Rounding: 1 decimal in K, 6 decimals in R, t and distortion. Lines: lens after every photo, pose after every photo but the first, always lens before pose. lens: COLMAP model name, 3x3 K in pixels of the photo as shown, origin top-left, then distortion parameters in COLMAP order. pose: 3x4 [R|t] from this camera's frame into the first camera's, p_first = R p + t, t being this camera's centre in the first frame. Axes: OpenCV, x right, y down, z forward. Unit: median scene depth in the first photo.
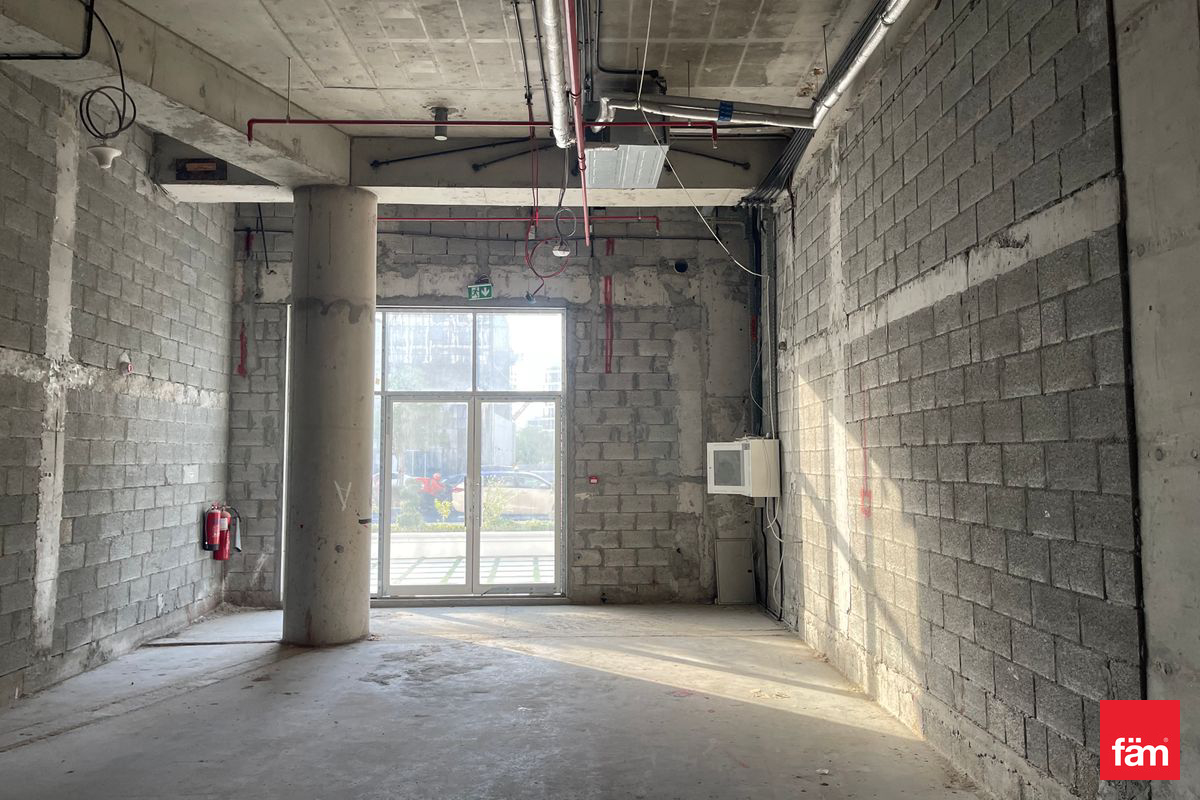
lens RADIAL K [[906.8, 0, 606.4], [0, 906.8, 395.1], [0, 0, 1]] dist [0.058399, -0.063860]
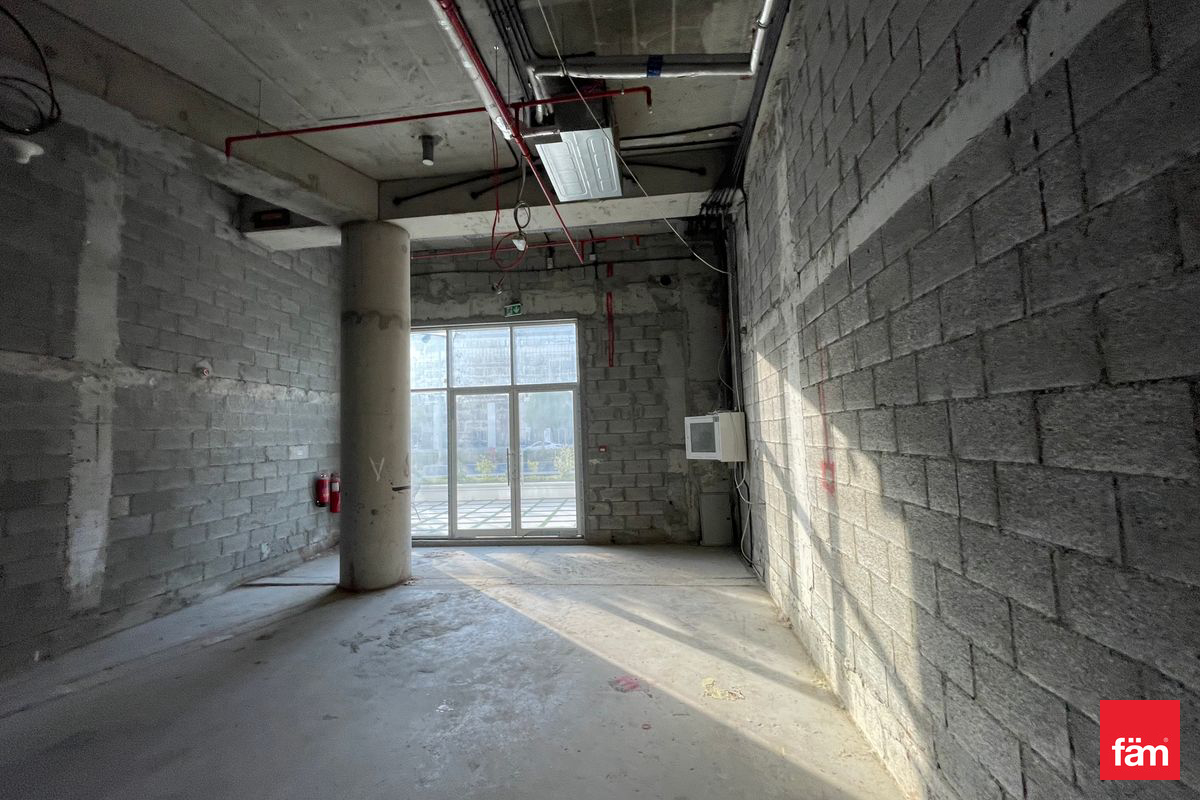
lens RADIAL K [[485.1, 0, 598.5], [0, 485.1, 399.9], [0, 0, 1]] dist [-0.001812, 0.000844]
pose [[0.988163, -0.038469, -0.148507, 0.114895], [0.039187, 0.999230, 0.001909, 0.029127], [0.148319, -0.007706, 0.988910, 0.419234]]
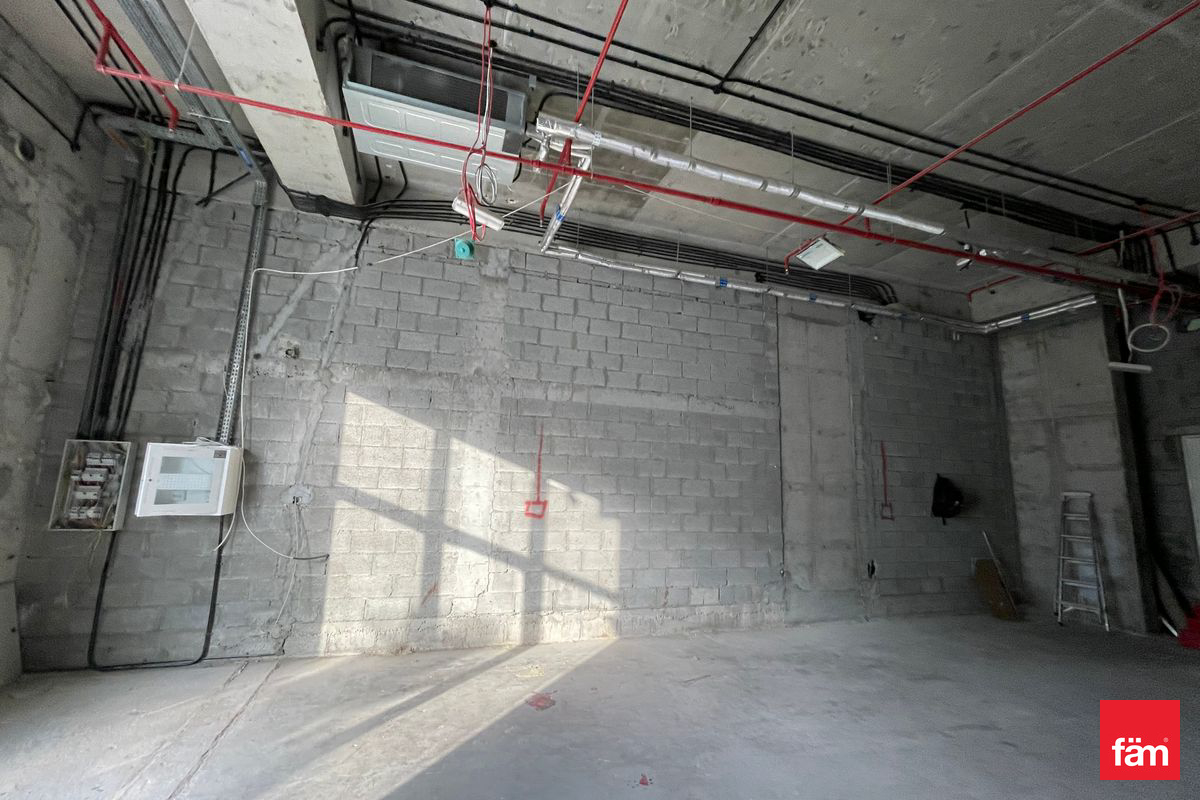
lens RADIAL K [[485.1, 0, 595.3], [0, 485.1, 399.9], [0, 0, 1]] dist [-0.001812, 0.000844]
pose [[-0.284442, 0.145088, 0.947651, -0.434969], [-0.103280, 0.978092, -0.180748, 0.062586], [-0.953114, -0.149286, -0.263226, 0.943006]]
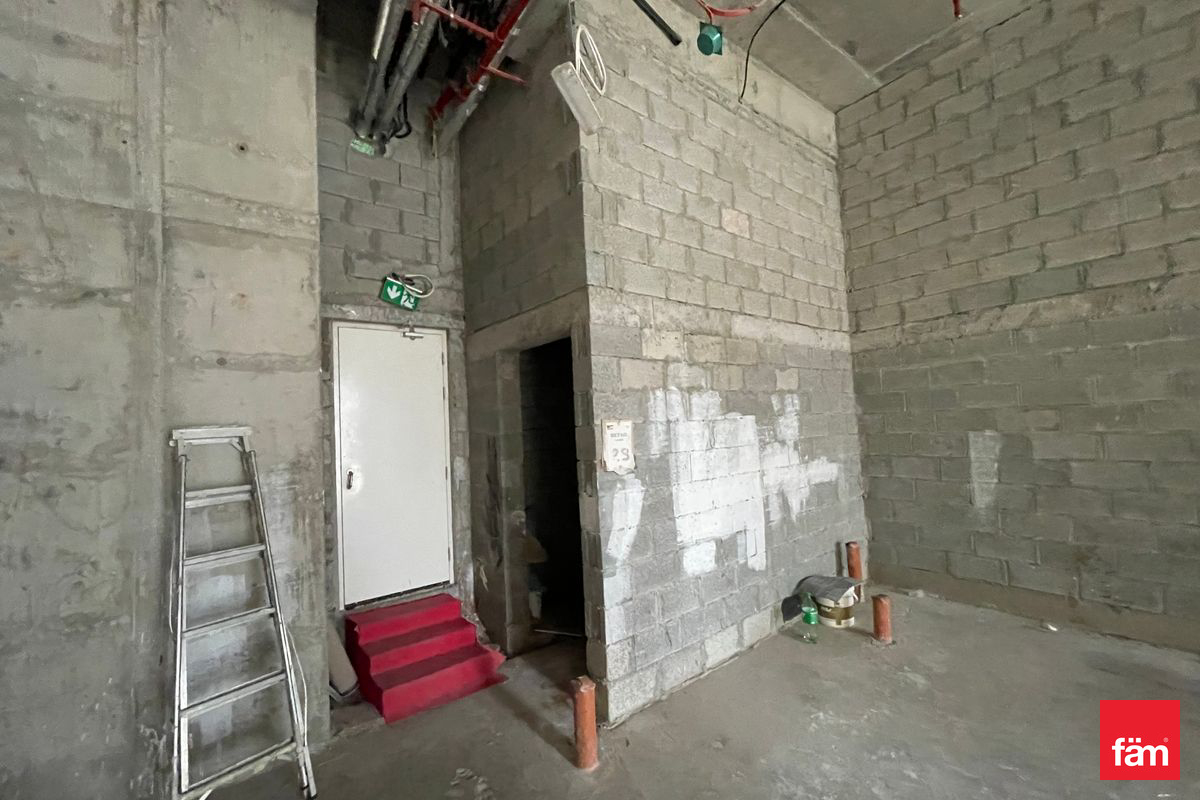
lens RADIAL K [[485.1, 0, 597.5], [0, 485.1, 400.7], [0, 0, 1]] dist [-0.001812, 0.000844]
pose [[-0.817071, 0.013332, -0.576383, 0.126883], [0.093637, 0.989528, -0.109850, 0.019563], [0.568883, -0.143726, -0.809763, 0.280921]]
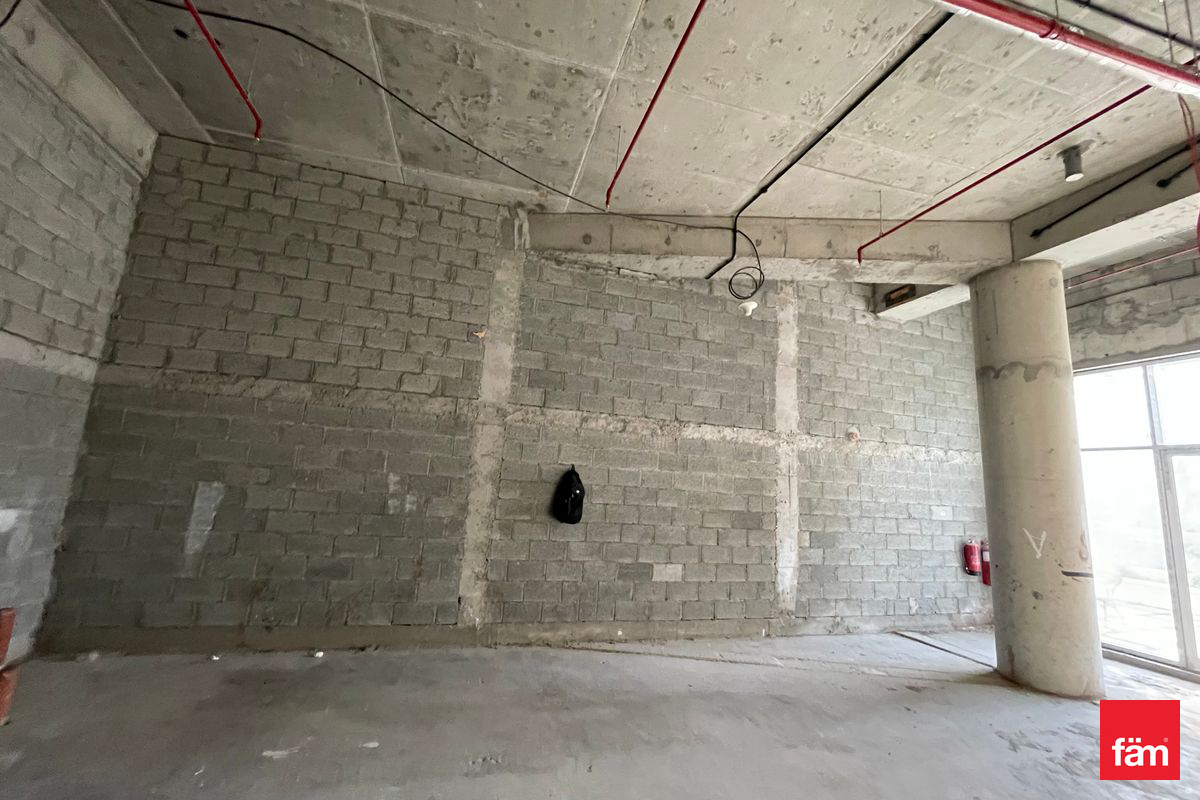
lens RADIAL K [[485.1, 0, 595.7], [0, 485.1, 399.8], [0, 0, 1]] dist [-0.001812, 0.000844]
pose [[0.238816, -0.142379, -0.960570, 0.160808], [0.008548, 0.989463, -0.144537, 0.023674], [0.971027, 0.026307, 0.237517, 0.389725]]
